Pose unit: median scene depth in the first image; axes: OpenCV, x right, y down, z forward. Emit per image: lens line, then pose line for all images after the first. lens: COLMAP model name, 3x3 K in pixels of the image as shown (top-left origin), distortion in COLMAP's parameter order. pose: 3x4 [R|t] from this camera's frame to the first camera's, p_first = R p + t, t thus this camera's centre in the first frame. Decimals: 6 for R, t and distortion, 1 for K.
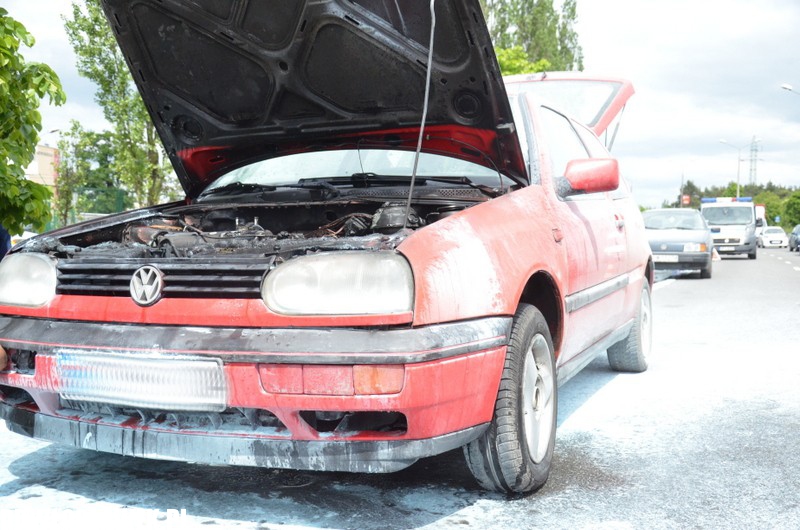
lens RADIAL K [[866.6, 0, 401.4], [0, 866.6, 276.7], [0, 0, 1]] dist [-0.028557, -0.004012]
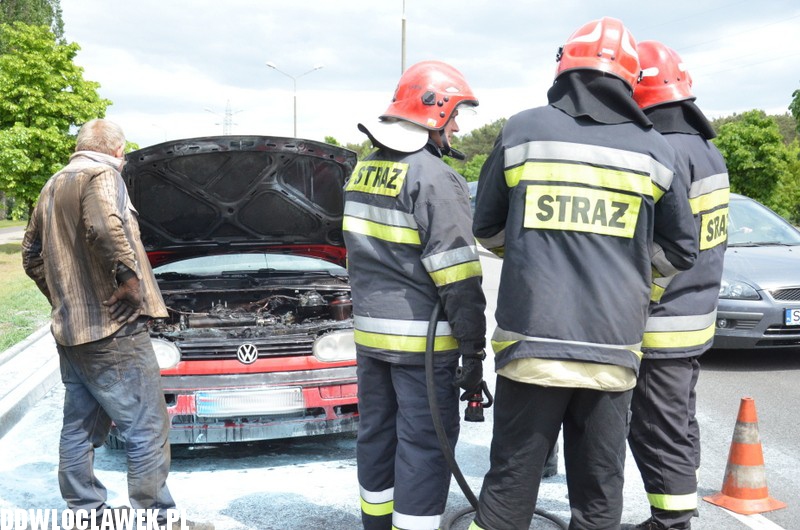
lens RADIAL K [[920.0, 0, 427.6], [0, 920.0, 267.9], [0, 0, 1]] dist [-0.035044, -0.001338]
pose [[0.823101, -0.044865, 0.566120, -0.922755], [0.028335, 0.998877, 0.037963, -0.205593], [-0.567188, -0.015206, 0.823448, -0.775585]]
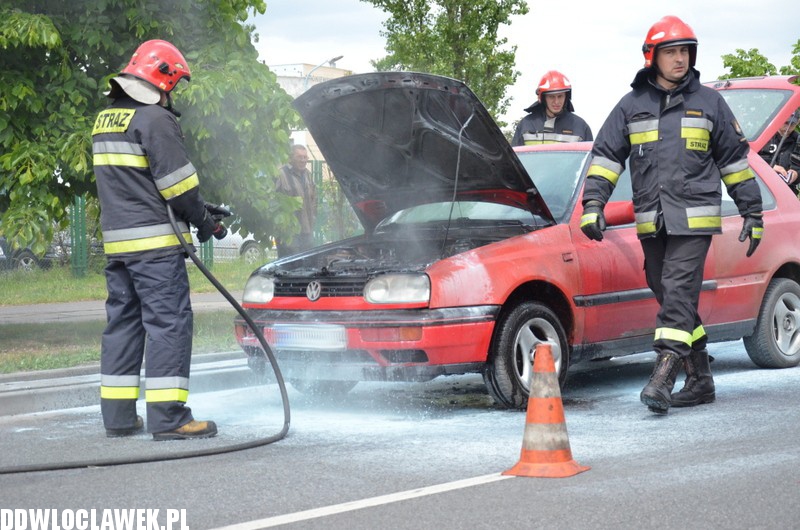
lens RADIAL K [[1694.8, 0, 400.8], [0, 1694.8, 294.3], [0, 0, 1]] dist [-0.007511, 0.188756]
pose [[0.937663, -0.012122, -0.347335, 1.016291], [0.013607, 0.999906, 0.001836, 0.010981], [0.347280, -0.006447, 0.937739, -2.109695]]
